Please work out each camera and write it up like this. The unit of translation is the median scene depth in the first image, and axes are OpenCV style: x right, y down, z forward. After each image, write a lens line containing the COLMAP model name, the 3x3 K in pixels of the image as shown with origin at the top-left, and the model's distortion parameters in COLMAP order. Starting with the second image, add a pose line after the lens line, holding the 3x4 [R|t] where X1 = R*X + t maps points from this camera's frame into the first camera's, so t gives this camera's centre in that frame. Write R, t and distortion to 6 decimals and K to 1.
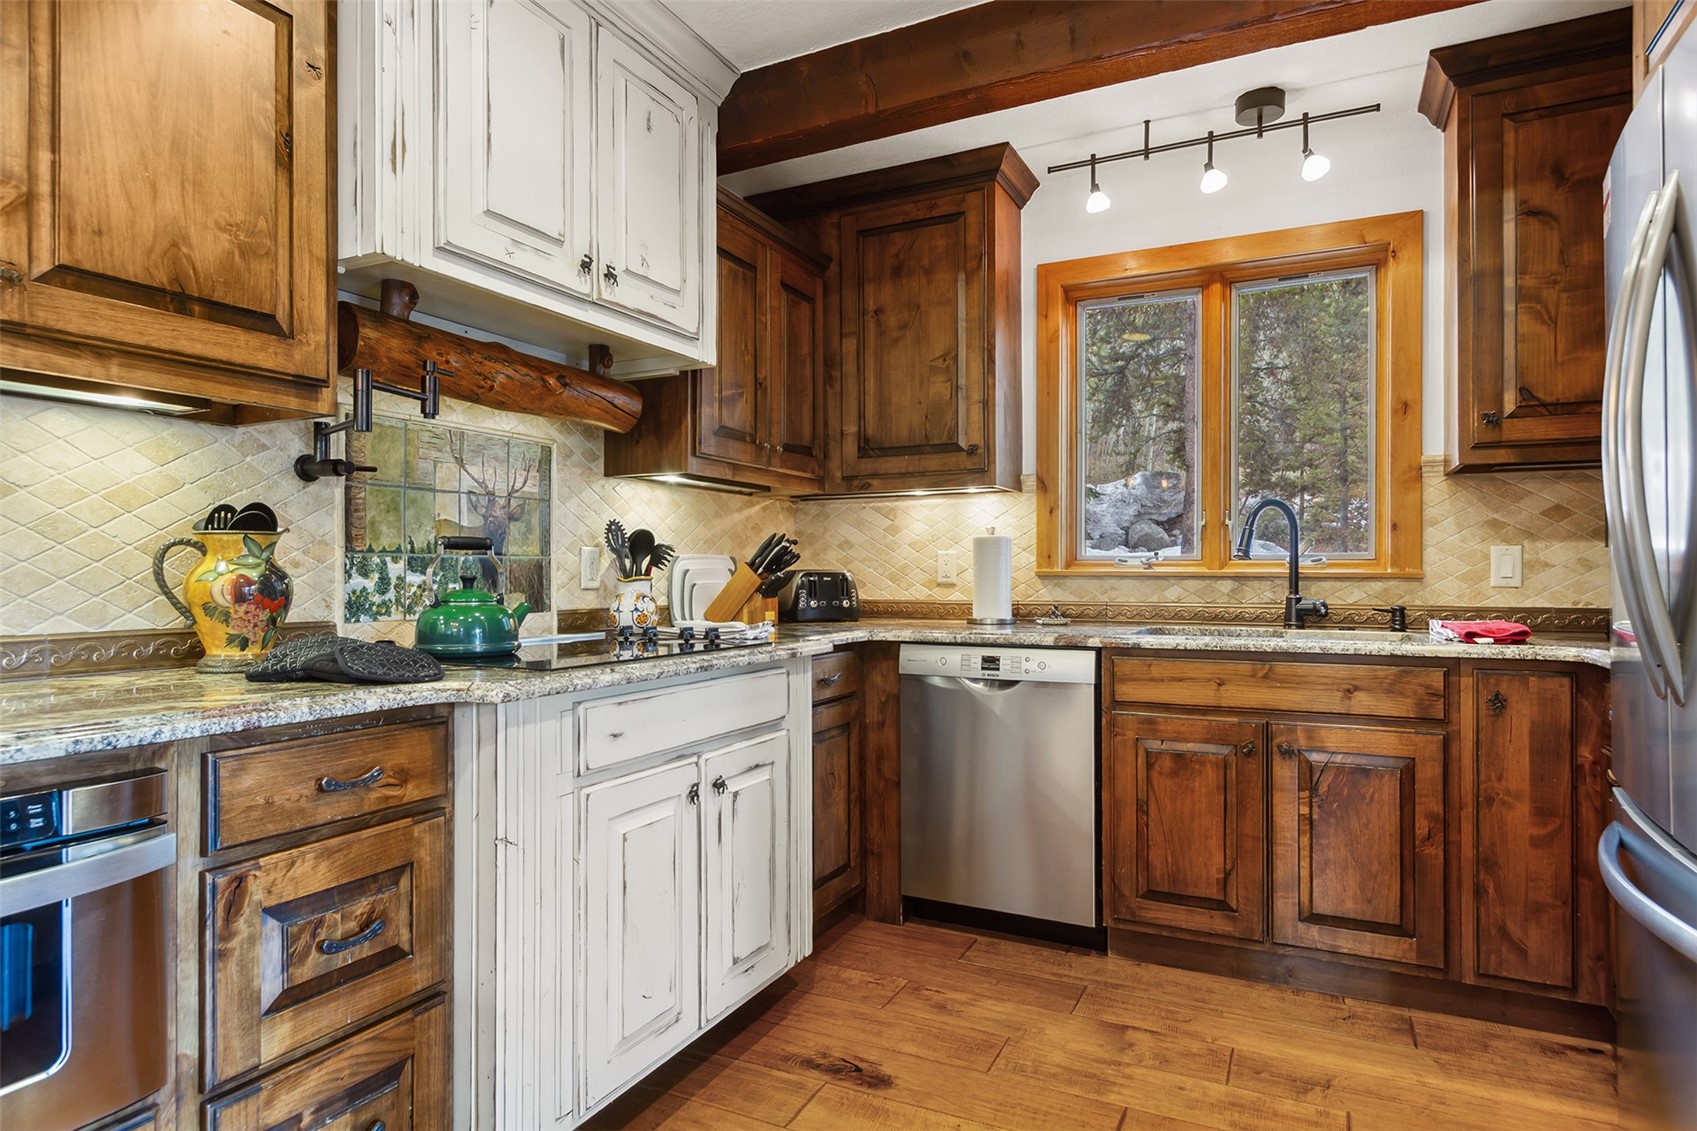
lens RADIAL K [[948.0, 0, 848.5], [0, 948.0, 565.5], [0, 0, 1]] dist [-0.000295, -0.000013]
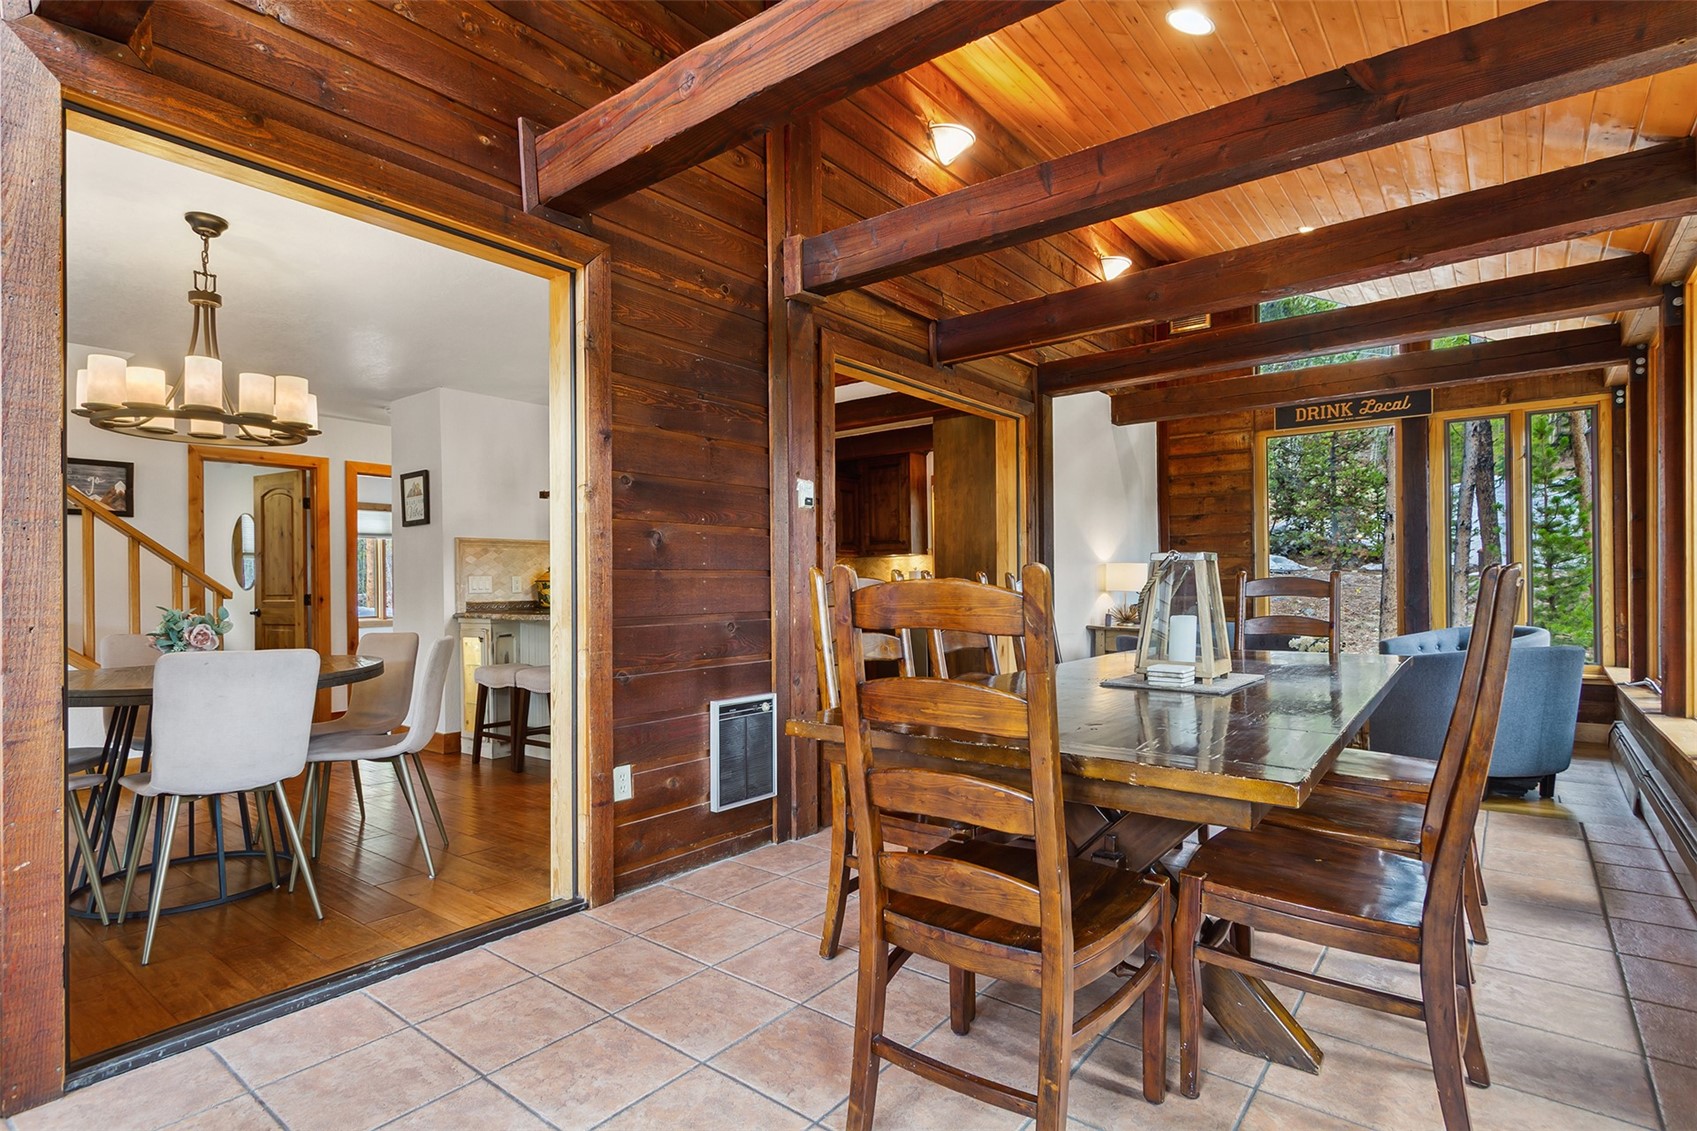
lens RADIAL K [[851.4, 0, 846.6], [0, 851.4, 583.9], [0, 0, 1]] dist [0.000887, -0.000142]
pose [[0.979050, -0.008284, -0.203453, 0.485172], [0.010053, 0.999920, 0.007663, -0.012380], [0.203374, -0.009548, 0.979055, -1.629570]]
